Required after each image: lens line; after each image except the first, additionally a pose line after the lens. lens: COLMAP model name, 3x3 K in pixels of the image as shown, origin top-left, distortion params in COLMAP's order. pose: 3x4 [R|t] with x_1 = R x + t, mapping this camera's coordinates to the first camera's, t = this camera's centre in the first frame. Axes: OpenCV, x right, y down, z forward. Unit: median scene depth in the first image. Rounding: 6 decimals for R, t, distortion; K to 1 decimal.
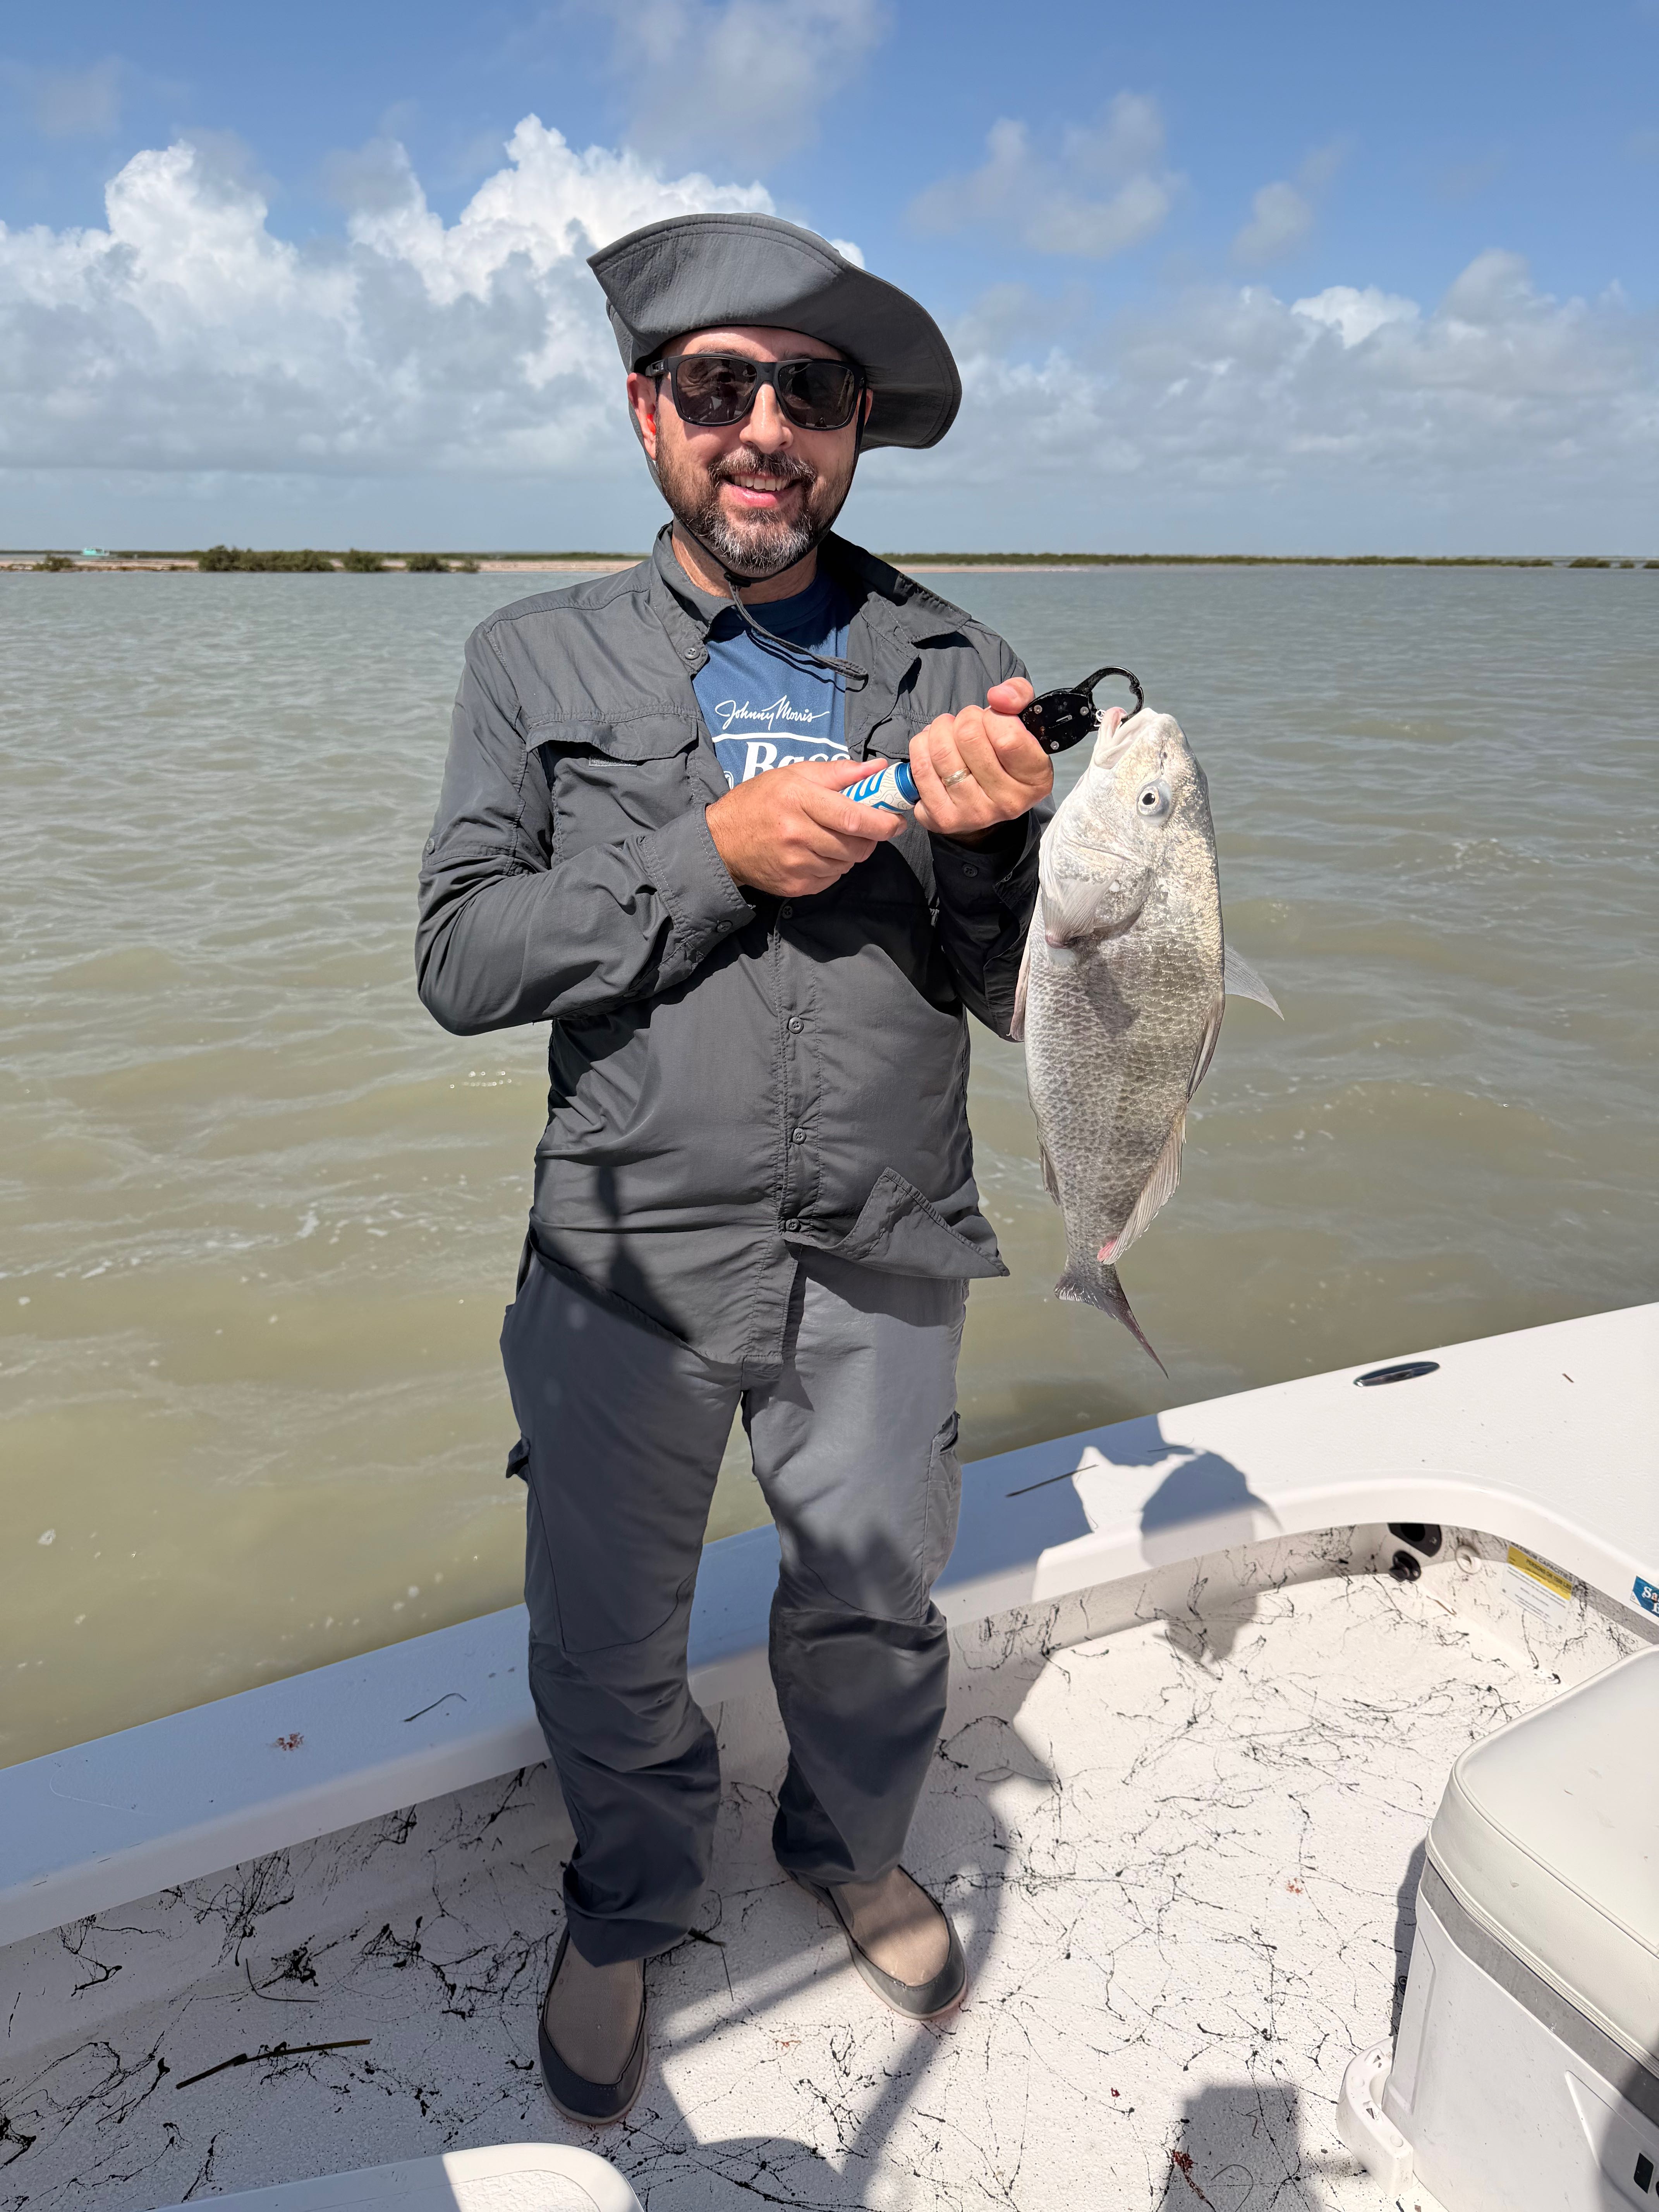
lens RADIAL K [[1555.7, 0, 817.2], [0, 1555.7, 1106.8], [0, 0, 1]] dist [-0.005429, -0.005037]
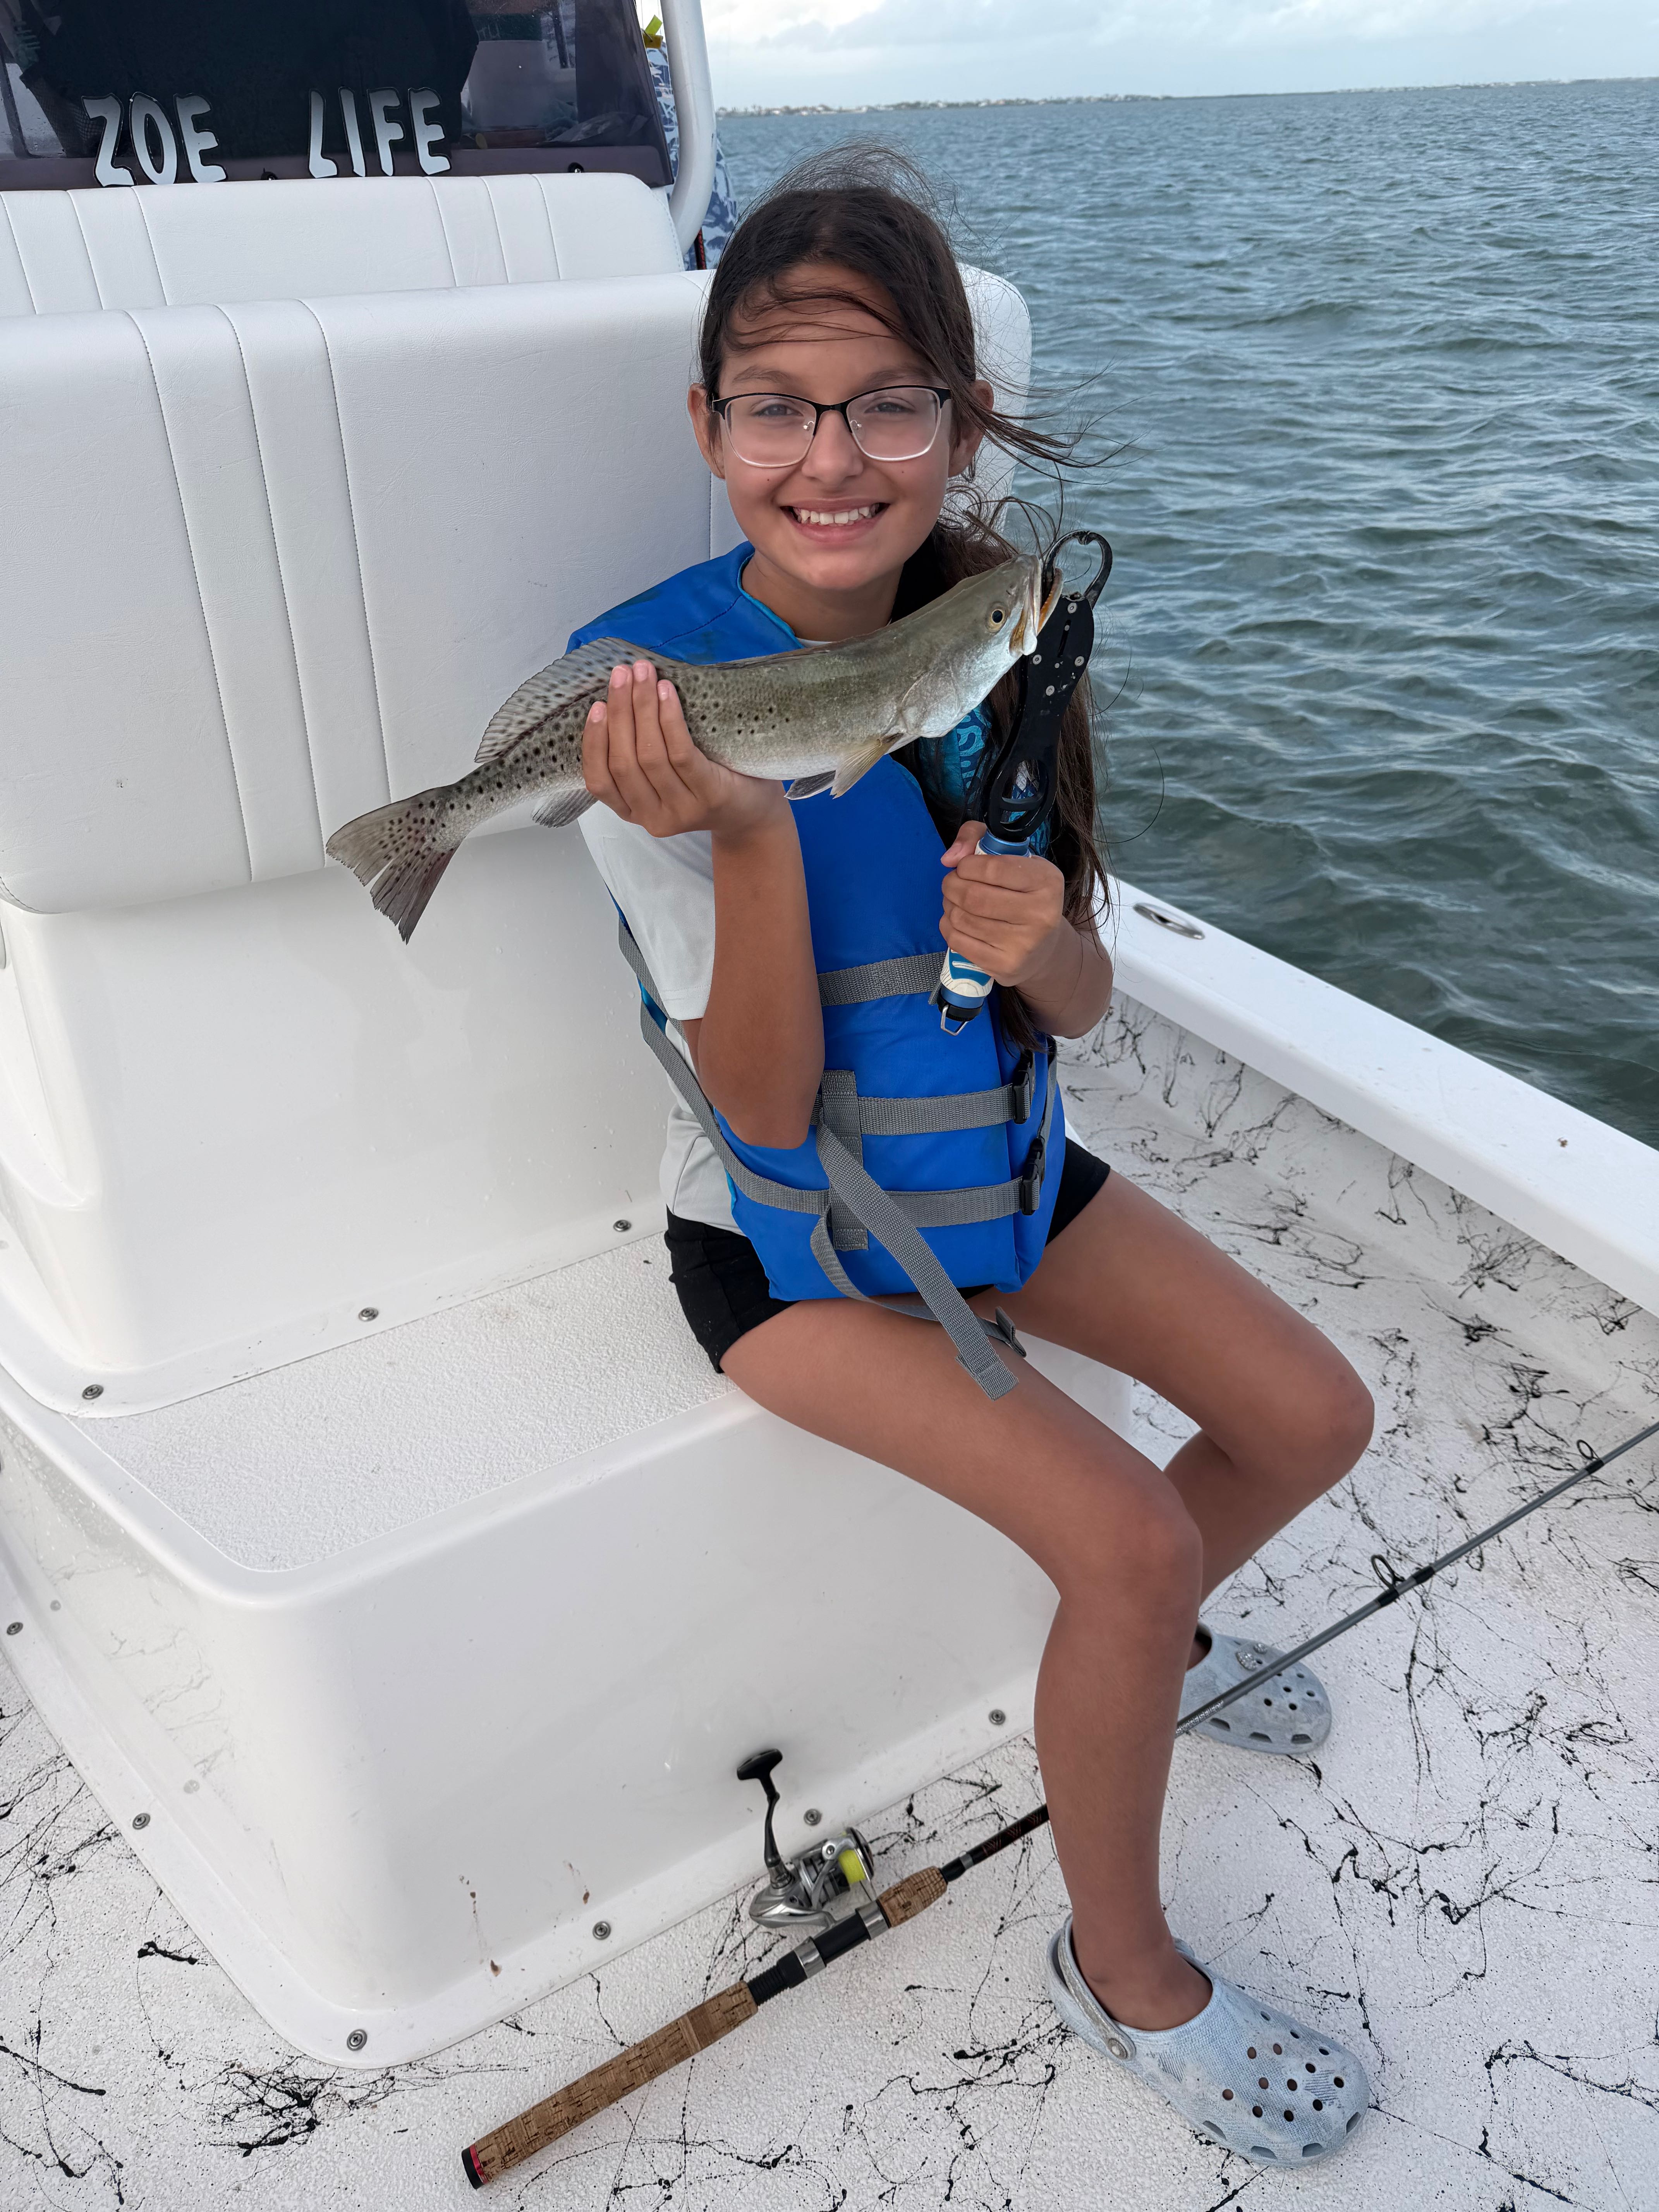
lens RADIAL K [[1555.7, 0, 817.2], [0, 1555.7, 1106.8], [0, 0, 1]] dist [-0.005429, -0.005037]
pose [[-0.007047, 0.504477, -0.863397, 0.581687], [-0.302677, 0.821840, 0.482666, 0.010563], [0.953067, 0.264731, 0.146902, 0.322451]]
